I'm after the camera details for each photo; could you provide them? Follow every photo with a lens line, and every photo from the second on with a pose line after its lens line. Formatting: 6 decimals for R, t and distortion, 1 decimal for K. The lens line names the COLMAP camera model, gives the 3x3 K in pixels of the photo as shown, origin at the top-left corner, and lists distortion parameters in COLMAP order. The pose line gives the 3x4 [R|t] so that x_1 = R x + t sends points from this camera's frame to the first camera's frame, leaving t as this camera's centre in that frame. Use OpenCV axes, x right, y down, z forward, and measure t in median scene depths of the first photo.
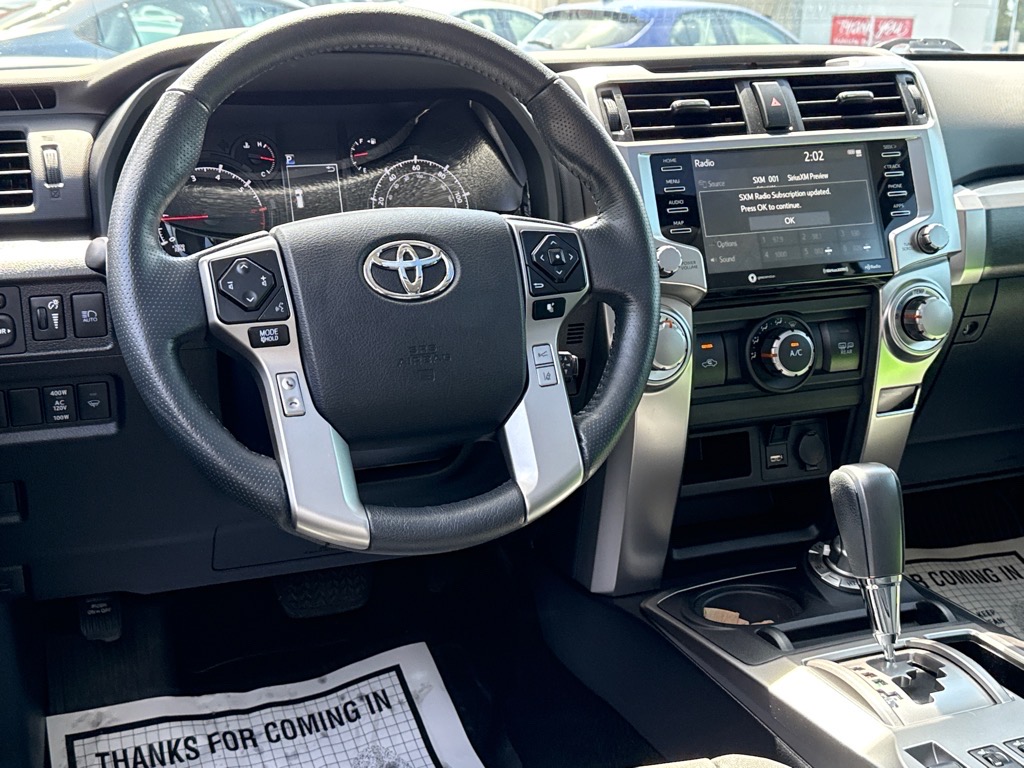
lens RADIAL K [[1311.1, 0, 503.1], [0, 1311.1, 374.3], [0, 0, 1]] dist [0.135093, 0.000000]
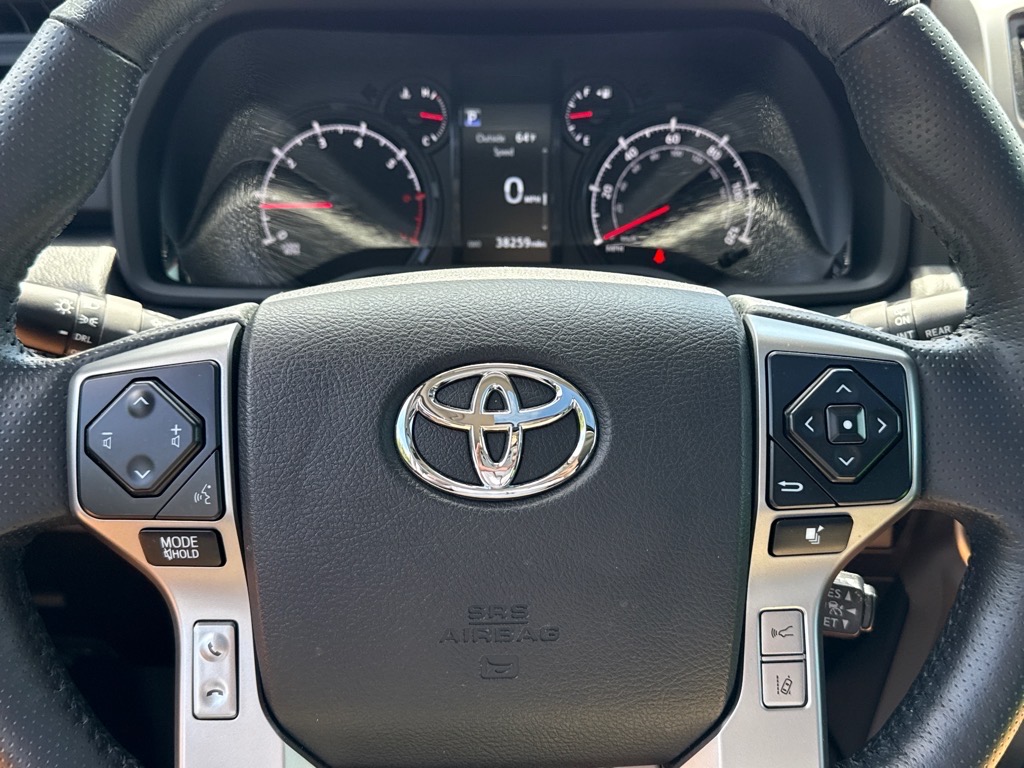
lens RADIAL K [[1043.8, 0, 509.3], [0, 1043.8, 387.5], [0, 0, 1]] dist [0.092430, 0.000000]
pose [[0.938025, 0.142749, -0.315802, 0.042030], [-0.093403, 0.981644, 0.166286, -0.140691], [0.333743, -0.126484, 0.934140, 0.595670]]
